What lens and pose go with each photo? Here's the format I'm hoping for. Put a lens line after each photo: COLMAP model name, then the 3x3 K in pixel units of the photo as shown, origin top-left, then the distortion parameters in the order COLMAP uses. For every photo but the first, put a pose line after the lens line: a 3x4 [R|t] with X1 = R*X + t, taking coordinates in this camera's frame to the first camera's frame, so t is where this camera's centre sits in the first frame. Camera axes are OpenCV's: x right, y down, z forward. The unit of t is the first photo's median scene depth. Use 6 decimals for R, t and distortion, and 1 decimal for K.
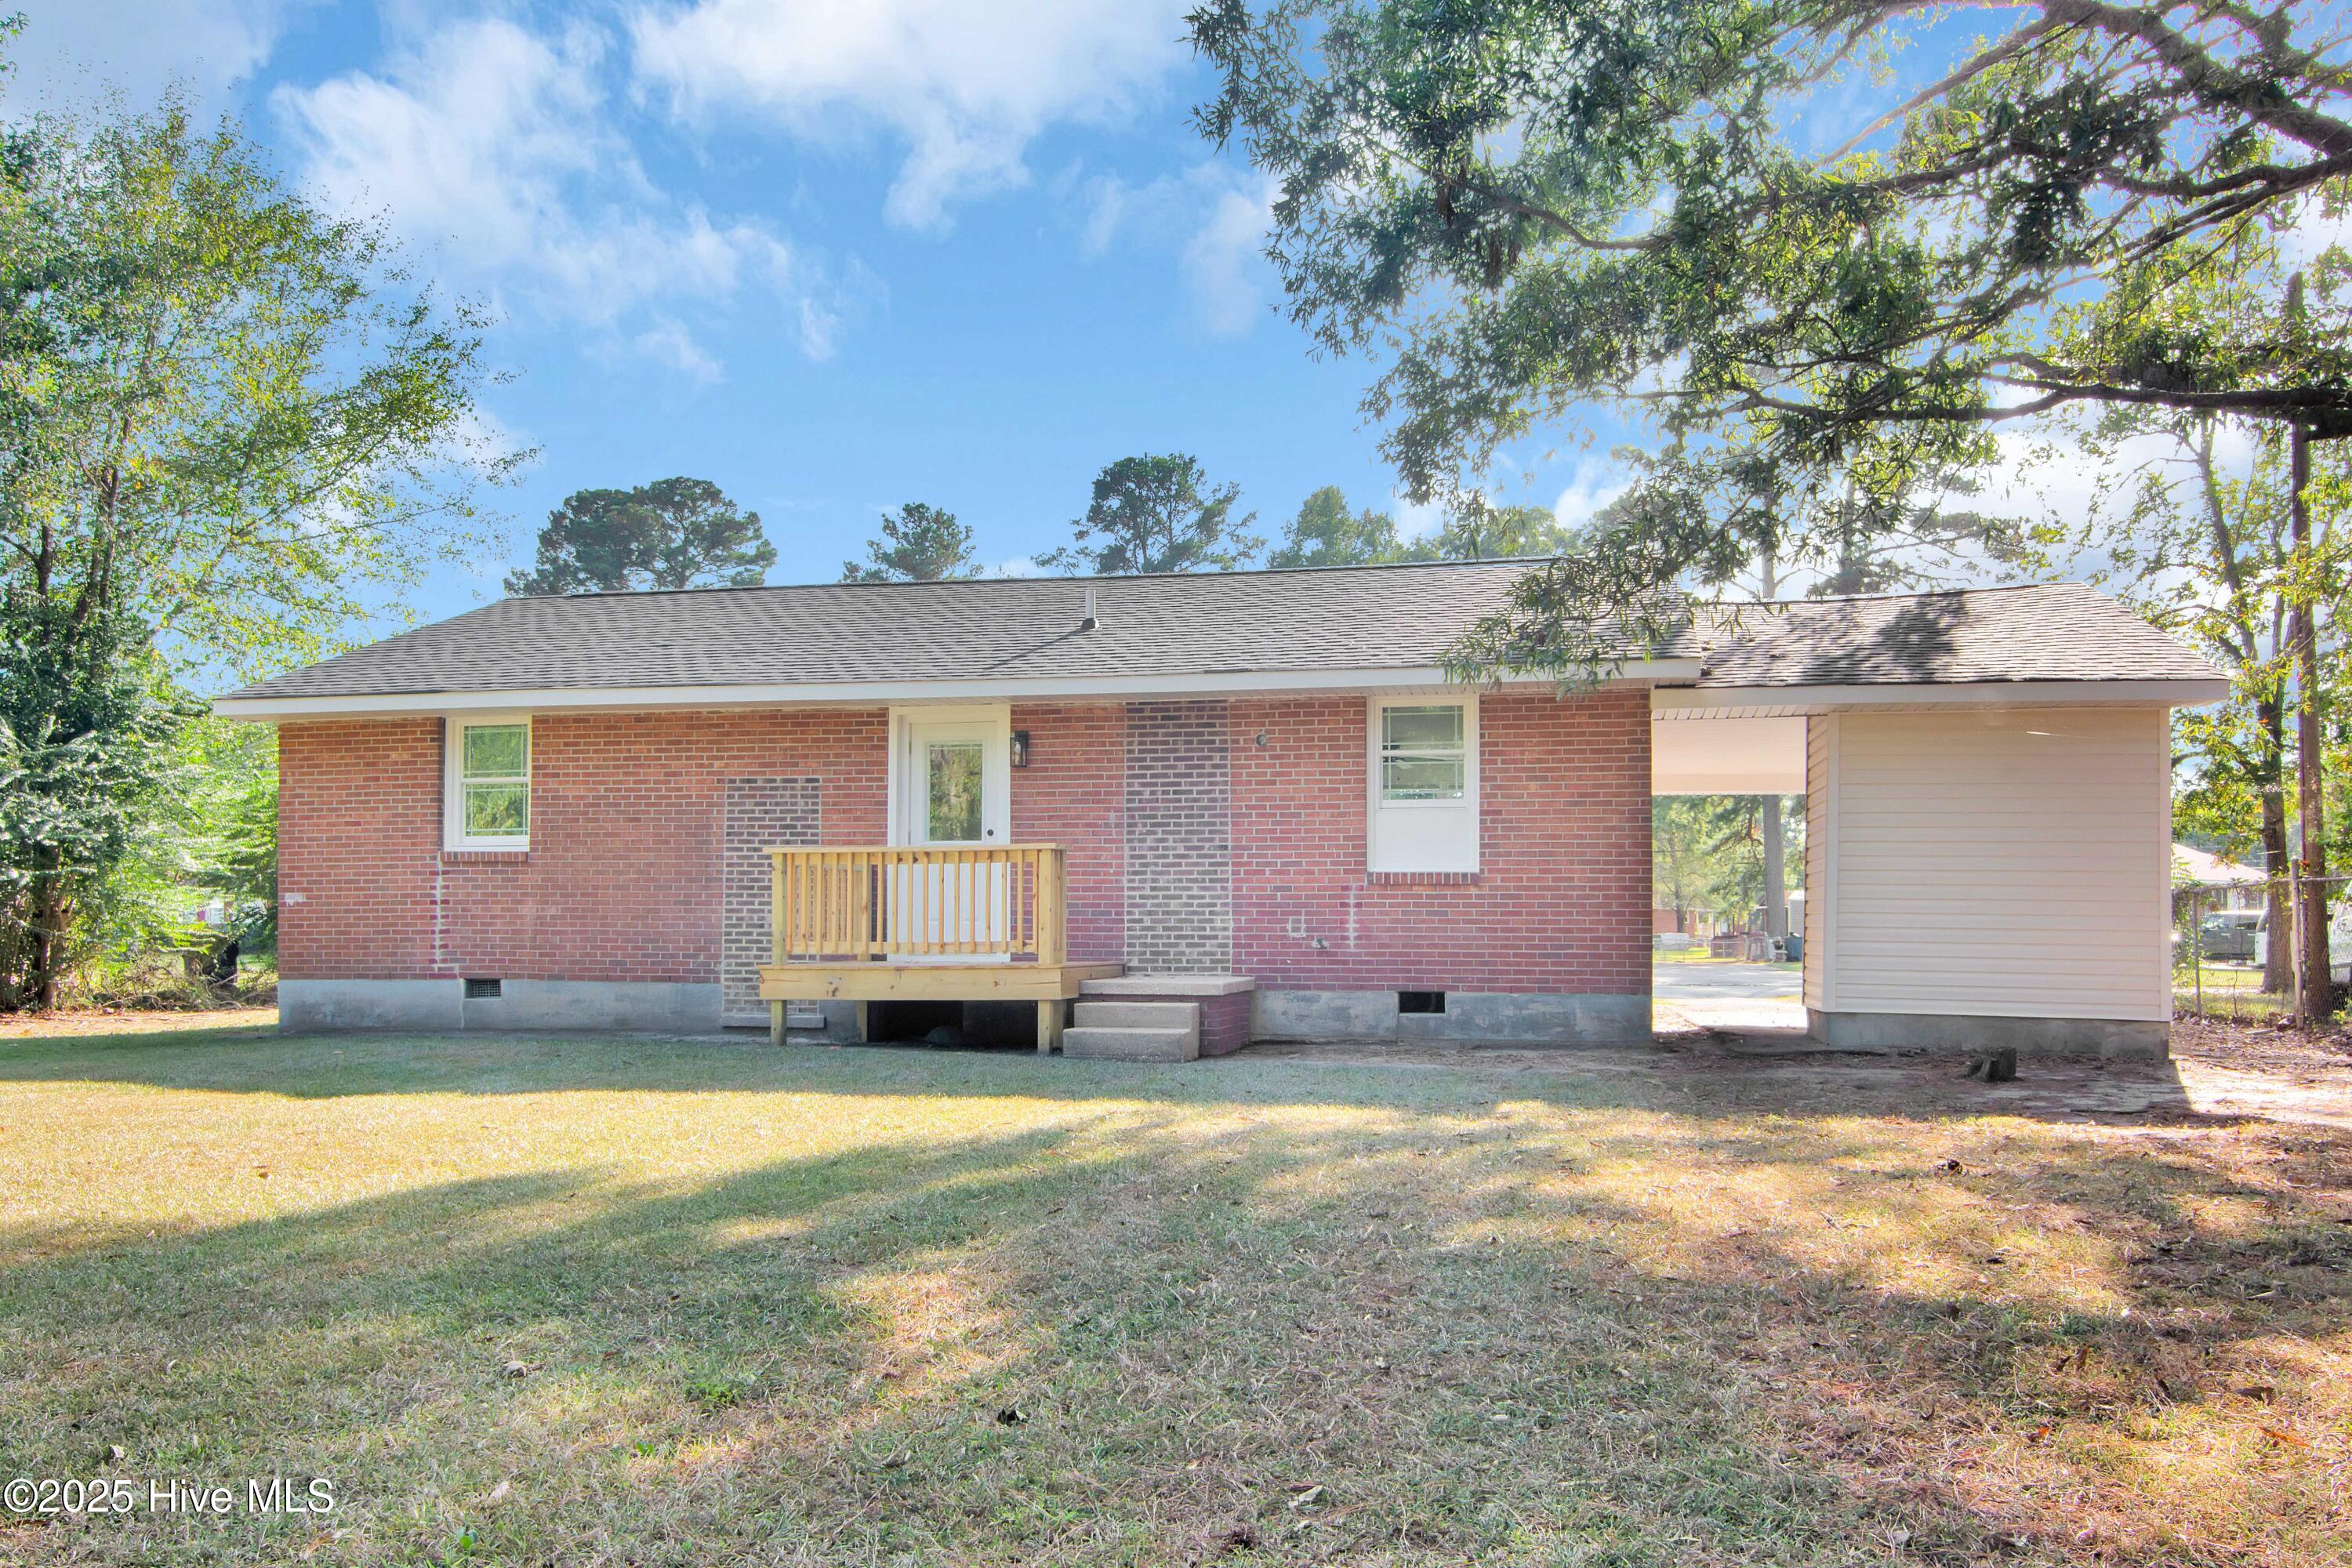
lens RADIAL K [[1600.5, 0, 1176.4], [0, 1600.5, 789.4], [0, 0, 1]] dist [-0.010588, -0.002597]
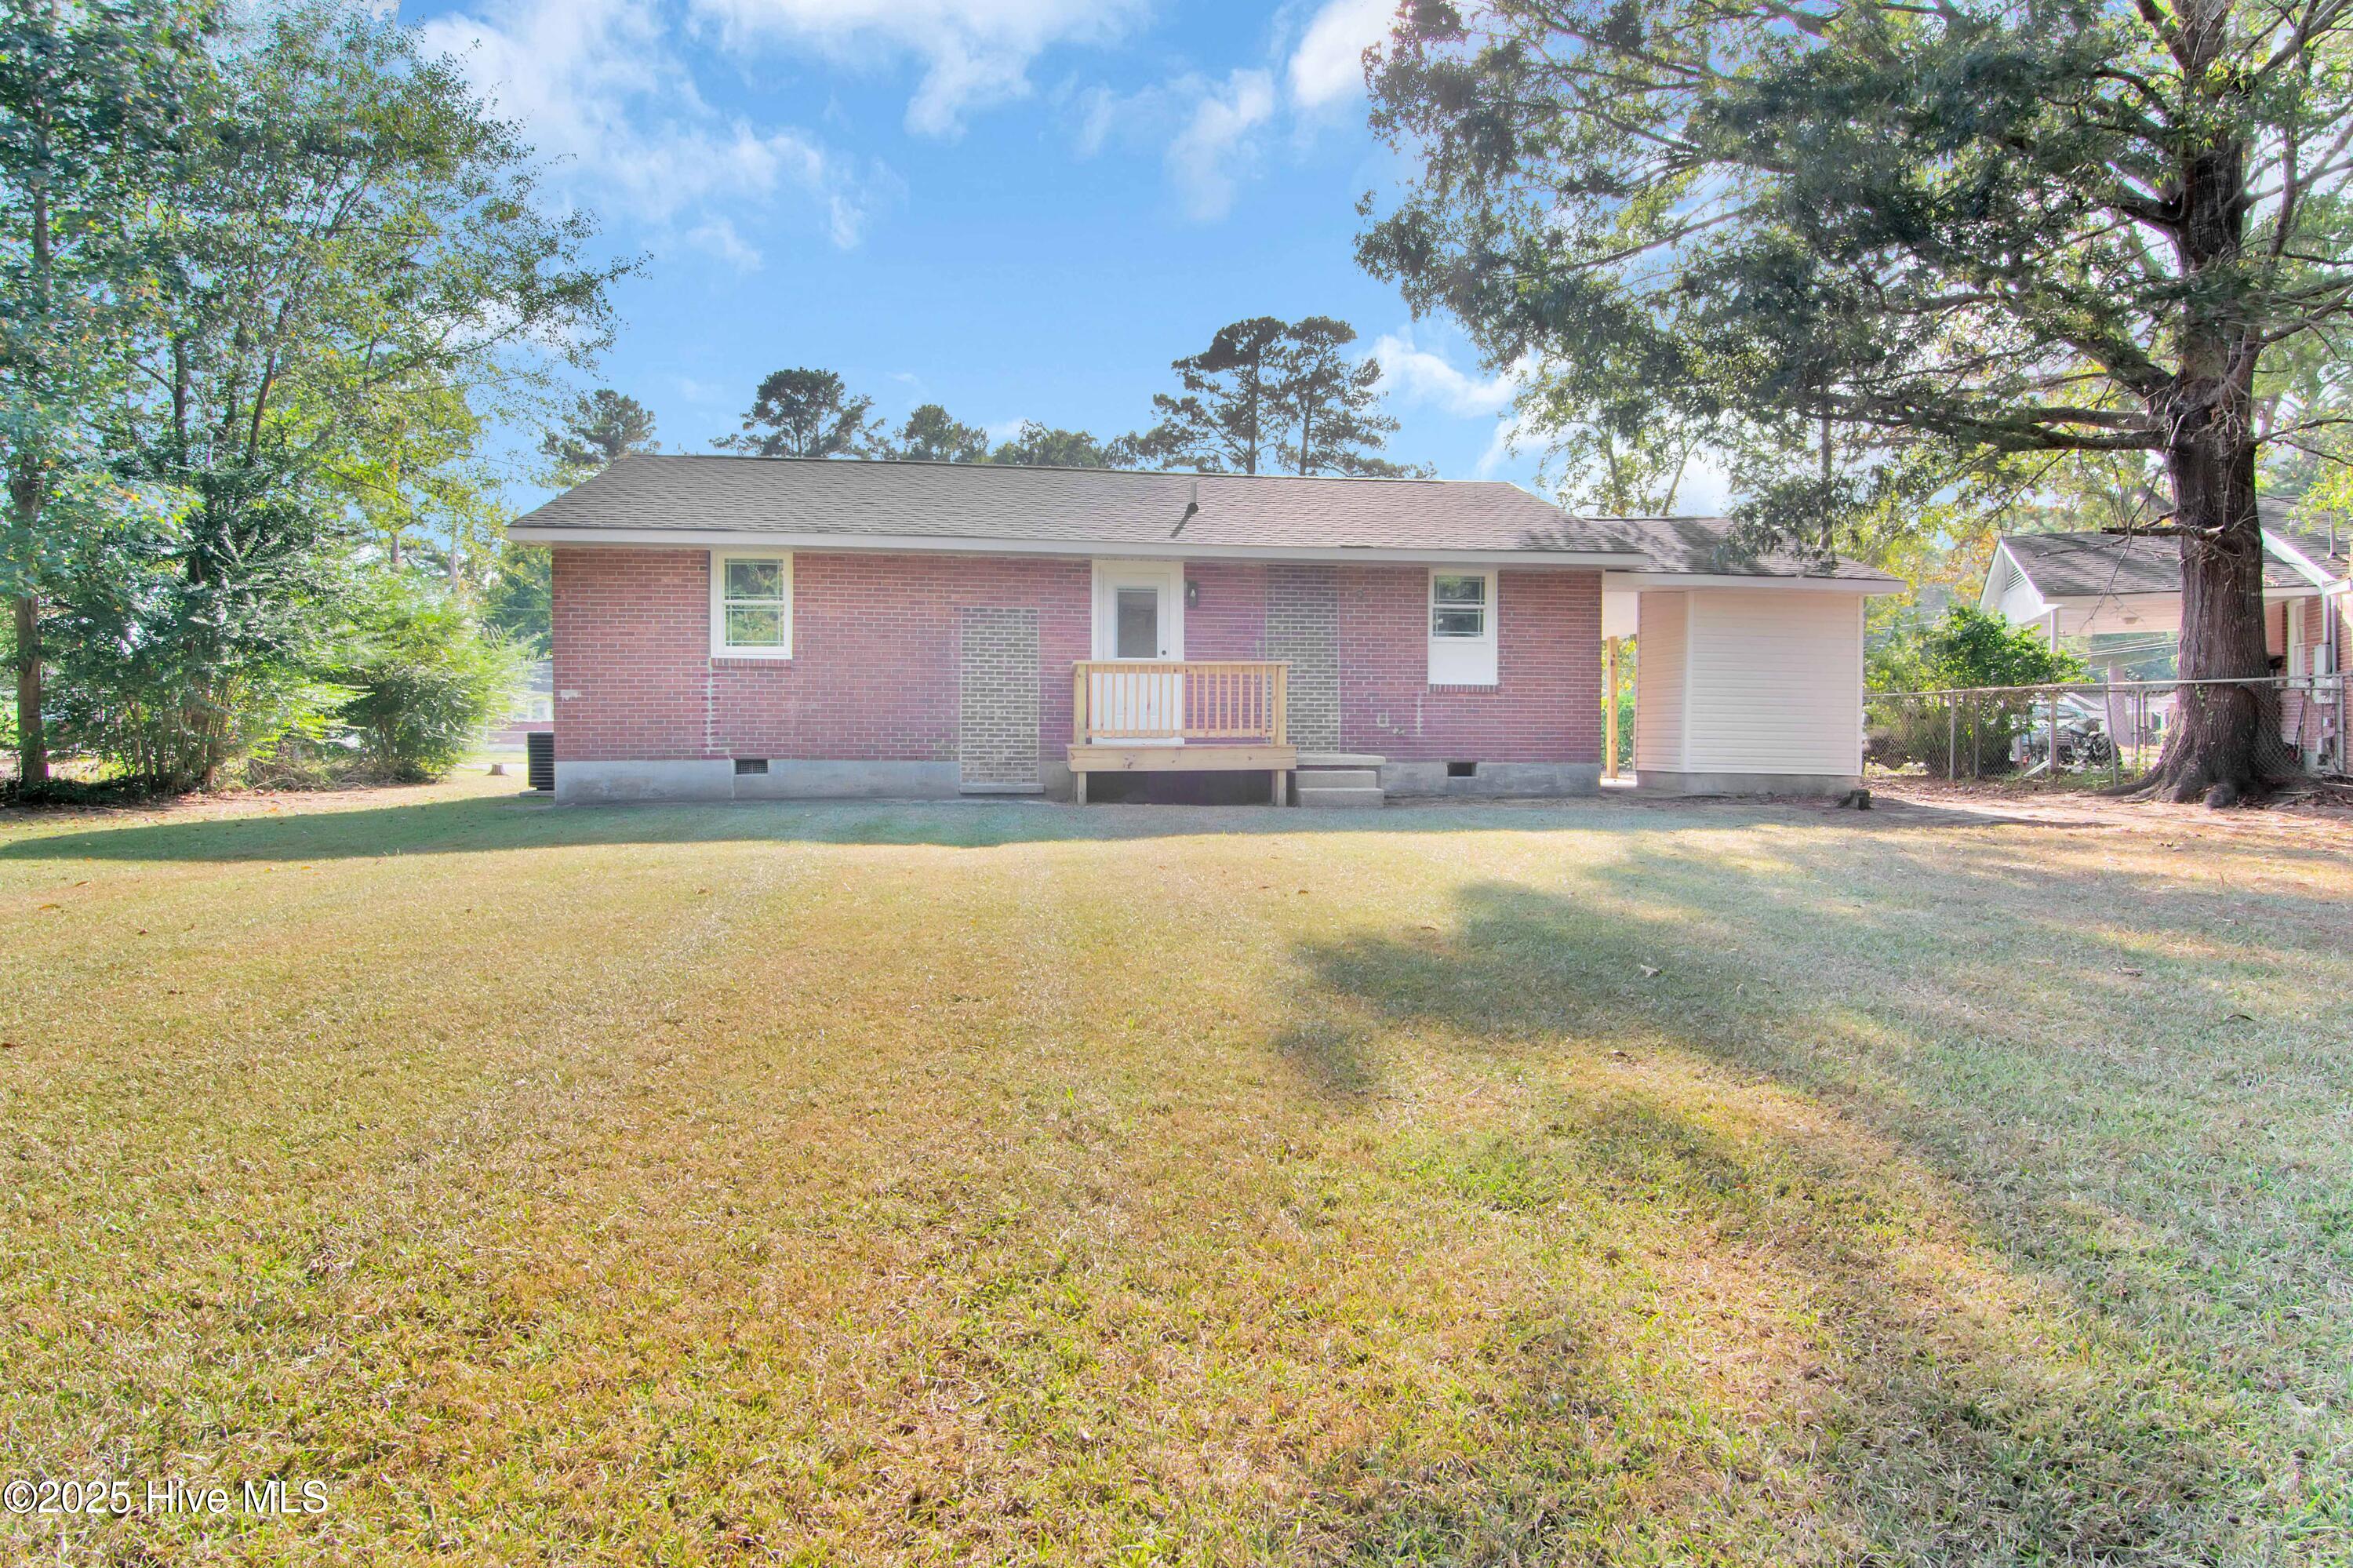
lens RADIAL K [[1103.6, 0, 1177.7], [0, 1103.6, 773.0], [0, 0, 1]] dist [-0.011849, -0.000181]
pose [[0.951723, -0.010968, 0.306762, -0.384250], [-0.029163, 0.991610, 0.125932, 0.008929], [-0.305569, -0.128799, 0.943418, 0.065464]]
